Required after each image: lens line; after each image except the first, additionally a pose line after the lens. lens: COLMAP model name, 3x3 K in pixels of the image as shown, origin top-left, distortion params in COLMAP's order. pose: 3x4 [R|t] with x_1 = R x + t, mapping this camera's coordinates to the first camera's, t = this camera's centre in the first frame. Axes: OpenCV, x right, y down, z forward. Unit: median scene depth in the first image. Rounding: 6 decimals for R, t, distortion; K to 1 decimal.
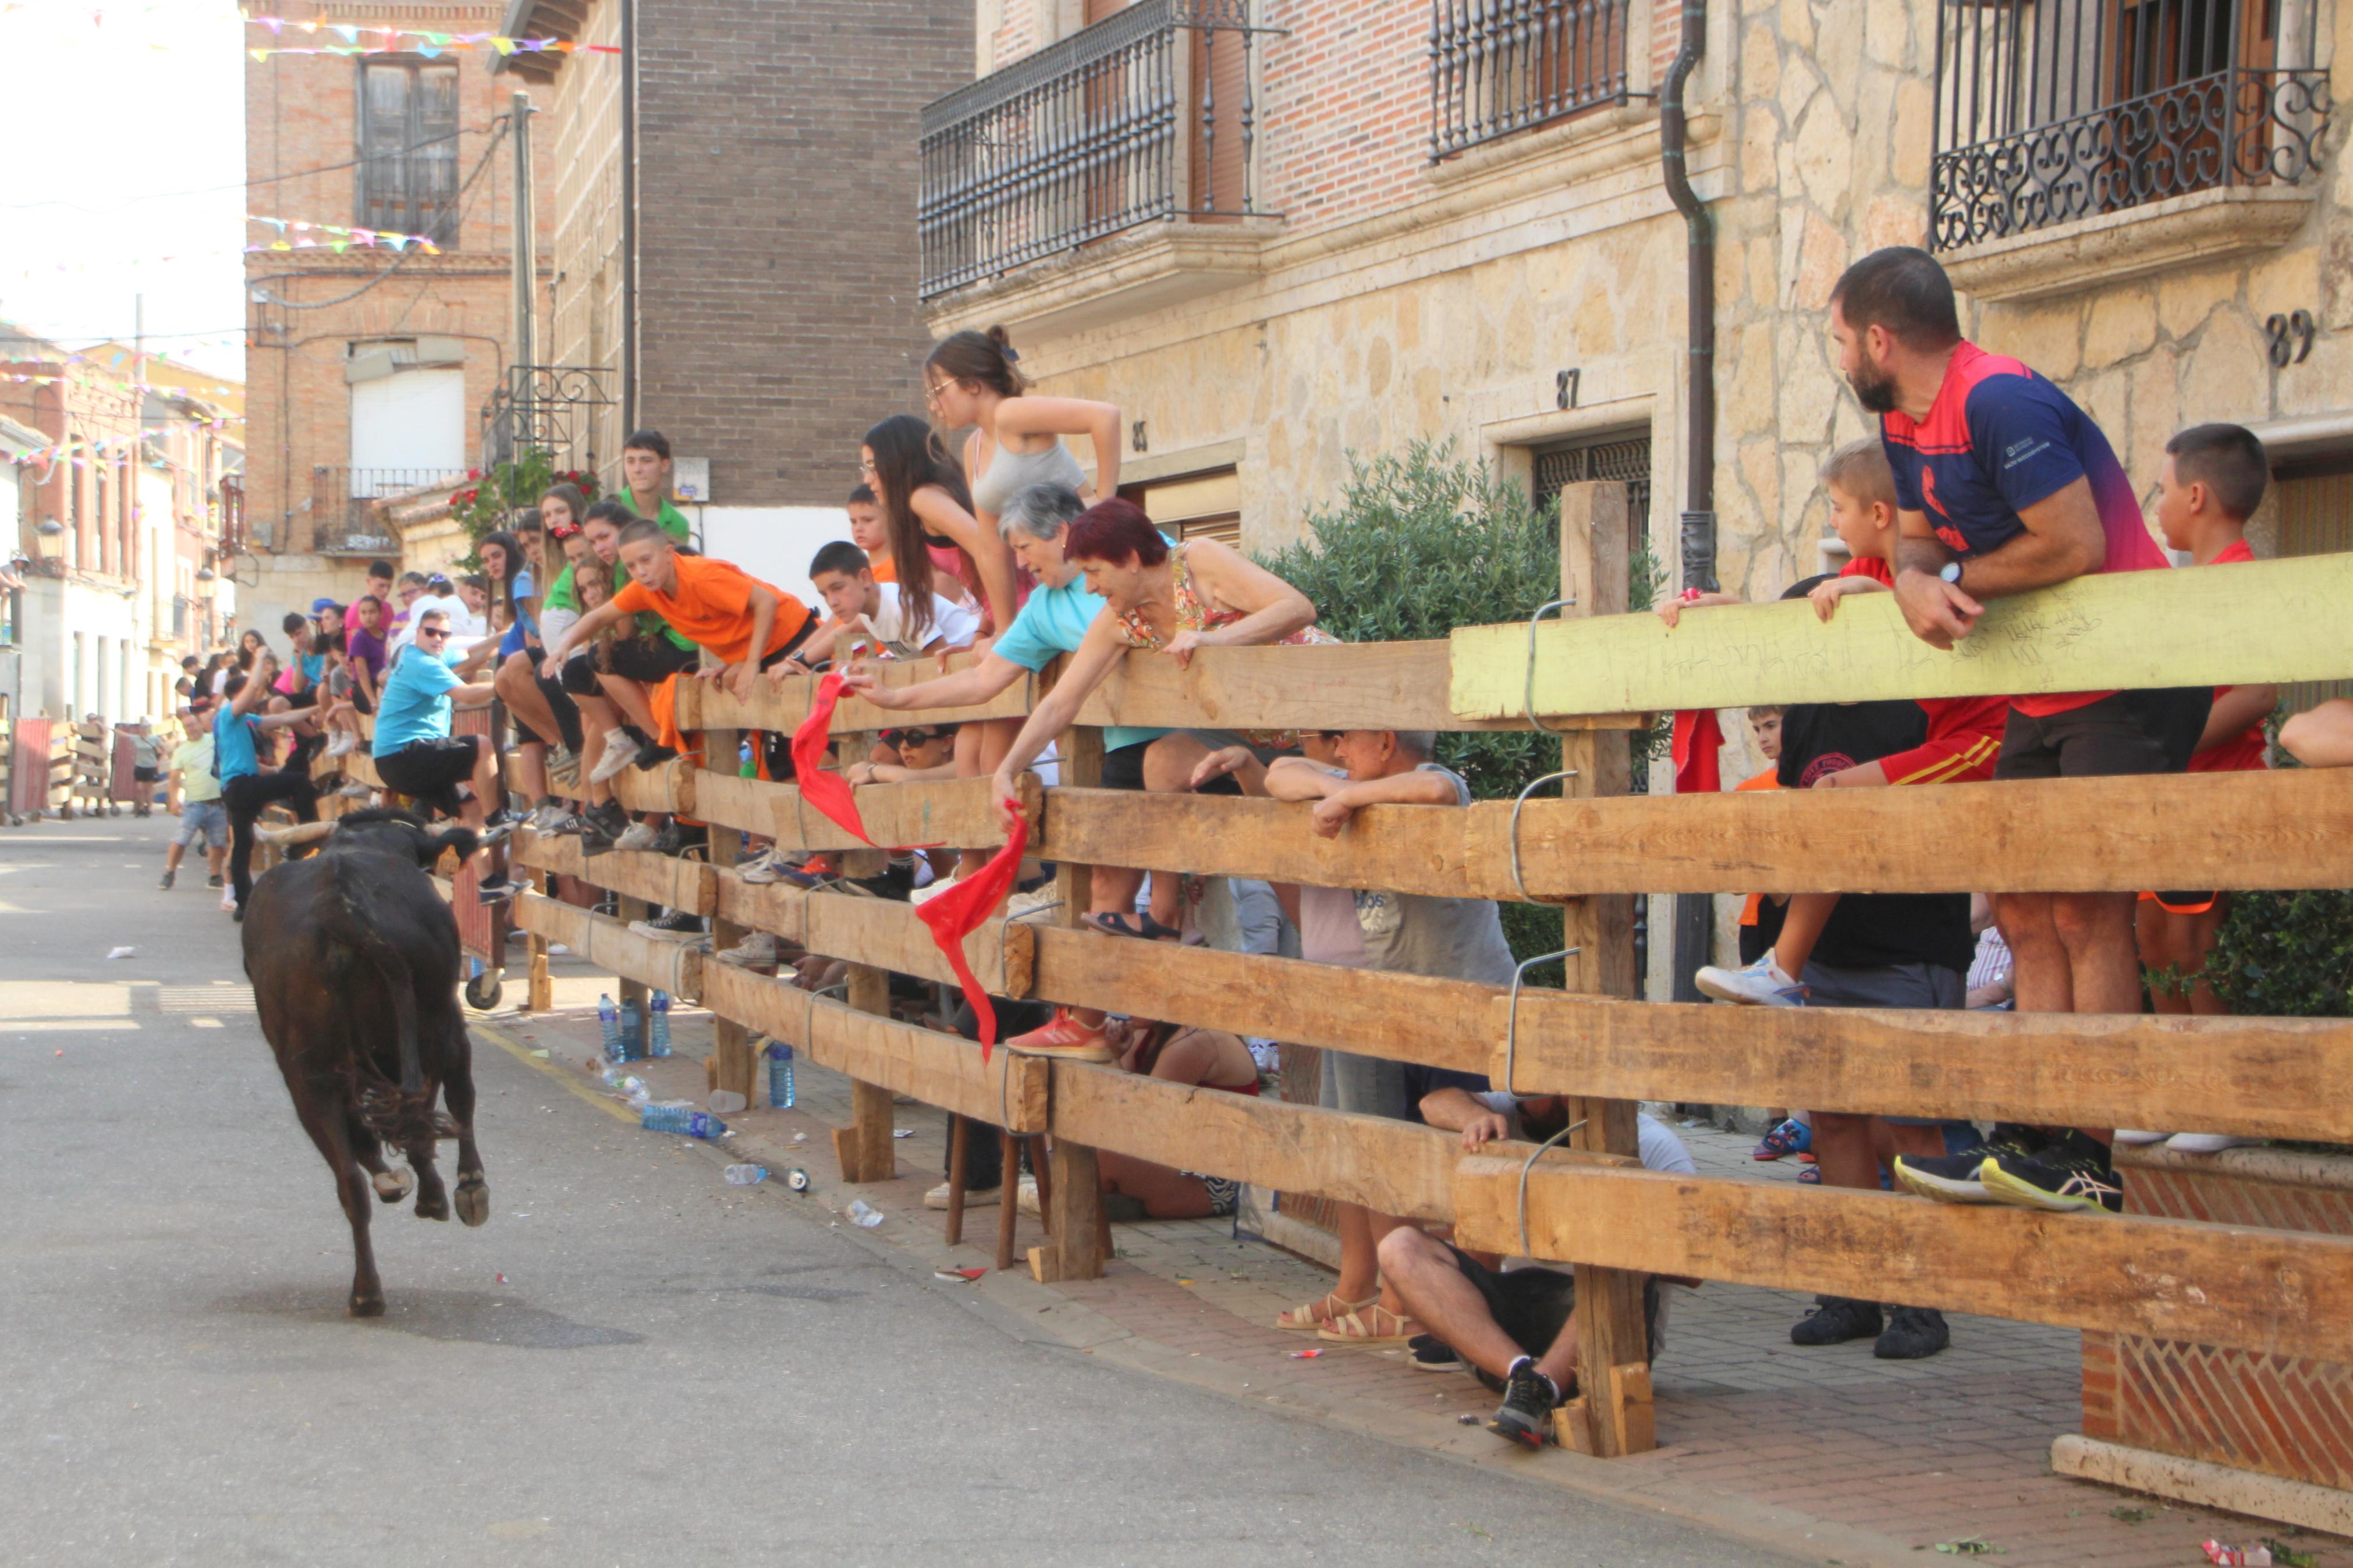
lens RADIAL K [[3385.4, 0, 1192.8], [0, 3385.4, 797.5], [0, 0, 1]] dist [0.069852, 0.605669]
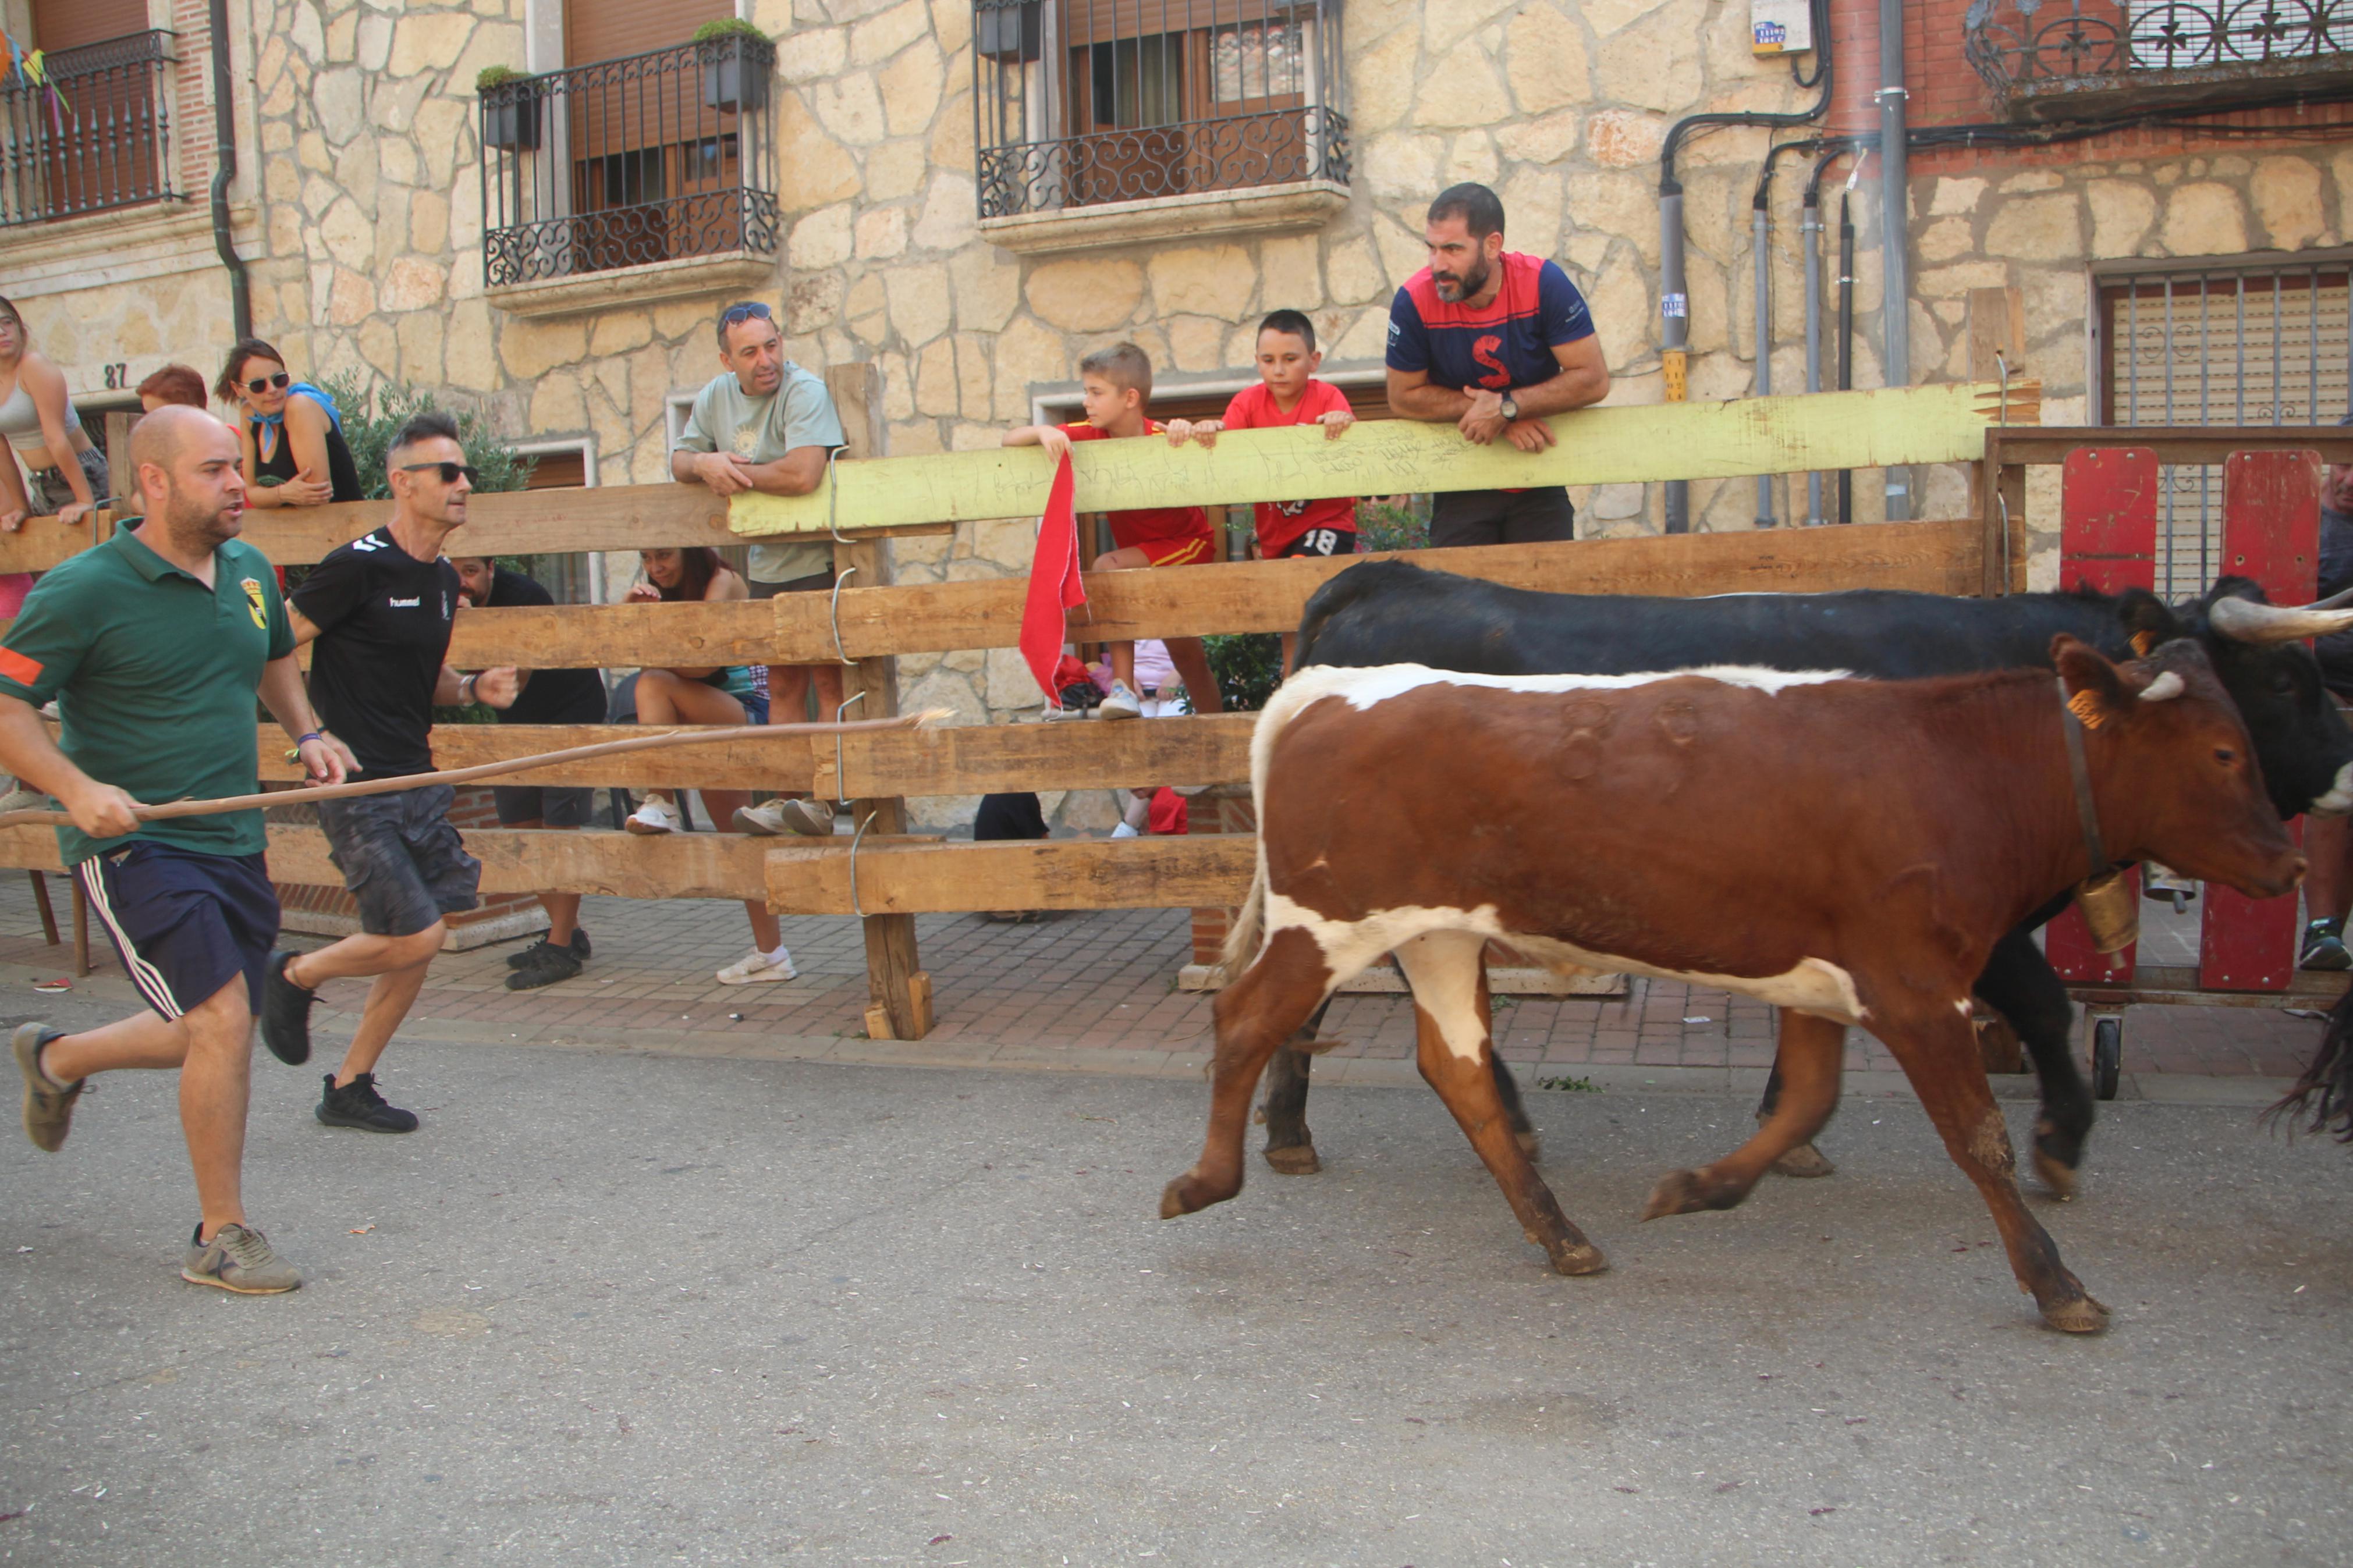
lens RADIAL K [[1667.4, 0, 1176.9], [0, 1667.4, 721.5], [0, 0, 1]] dist [-0.091986, 0.051881]
pose [[0.746096, -0.097433, 0.658671, -0.063717], [0.048219, 0.994545, 0.092498, -0.000458], [-0.664090, -0.037253, 0.746724, 0.101972]]
